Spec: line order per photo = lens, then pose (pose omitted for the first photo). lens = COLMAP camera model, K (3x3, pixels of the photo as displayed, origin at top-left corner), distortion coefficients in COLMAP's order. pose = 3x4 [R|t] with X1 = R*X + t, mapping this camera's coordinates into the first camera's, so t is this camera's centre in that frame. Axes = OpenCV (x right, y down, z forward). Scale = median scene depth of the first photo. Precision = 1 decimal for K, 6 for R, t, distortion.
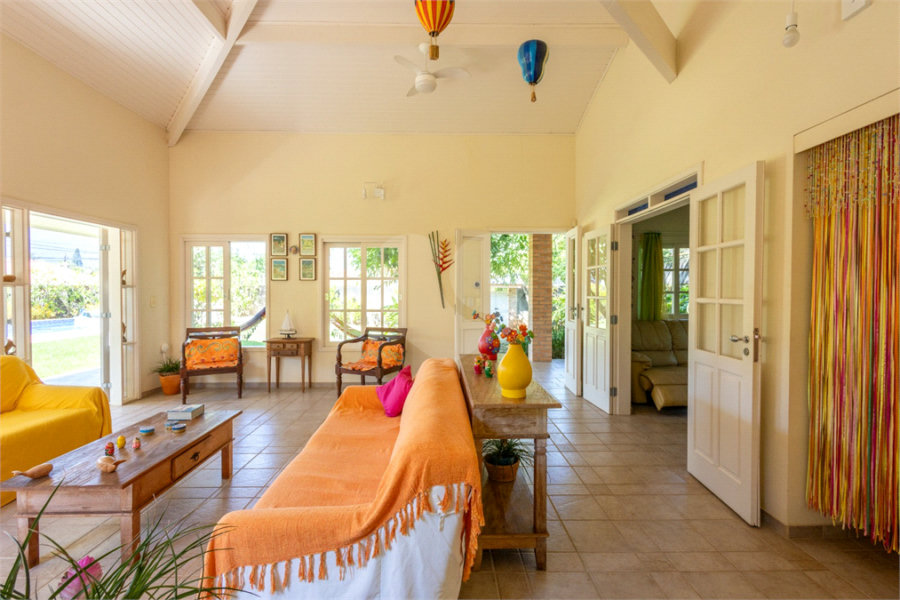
lens RADIAL K [[414.0, 0, 450.0], [0, 414.0, 300.0], [0, 0, 1]] dist [0.008873, -0.000568]
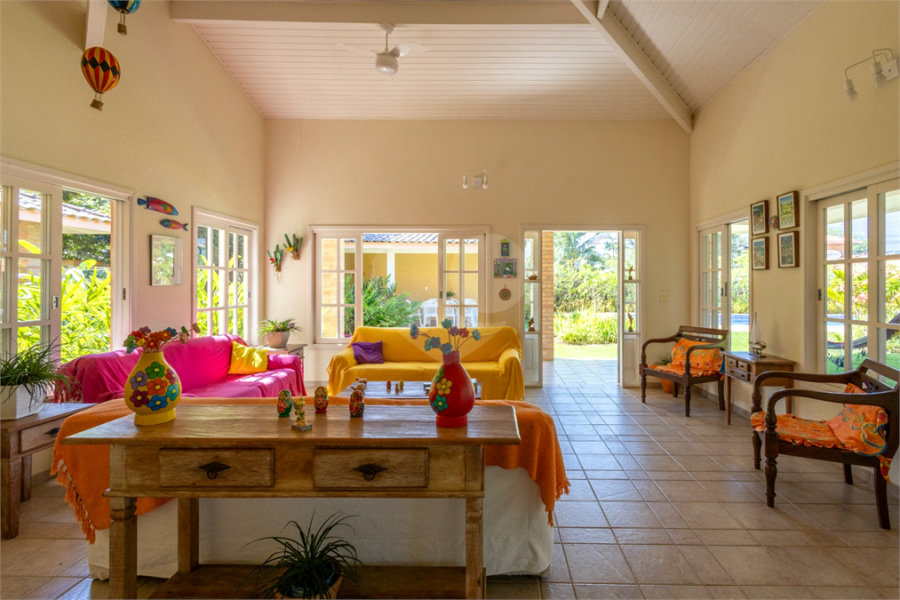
lens RADIAL K [[414.0, 0, 450.0], [0, 414.0, 300.0], [0, 0, 1]] dist [0.008873, -0.000568]
pose [[-0.087154, 0.033307, -0.995638, 0.379304], [-0.020073, 0.999179, 0.035183, -0.013689], [0.995993, 0.023052, -0.086414, 0.645864]]
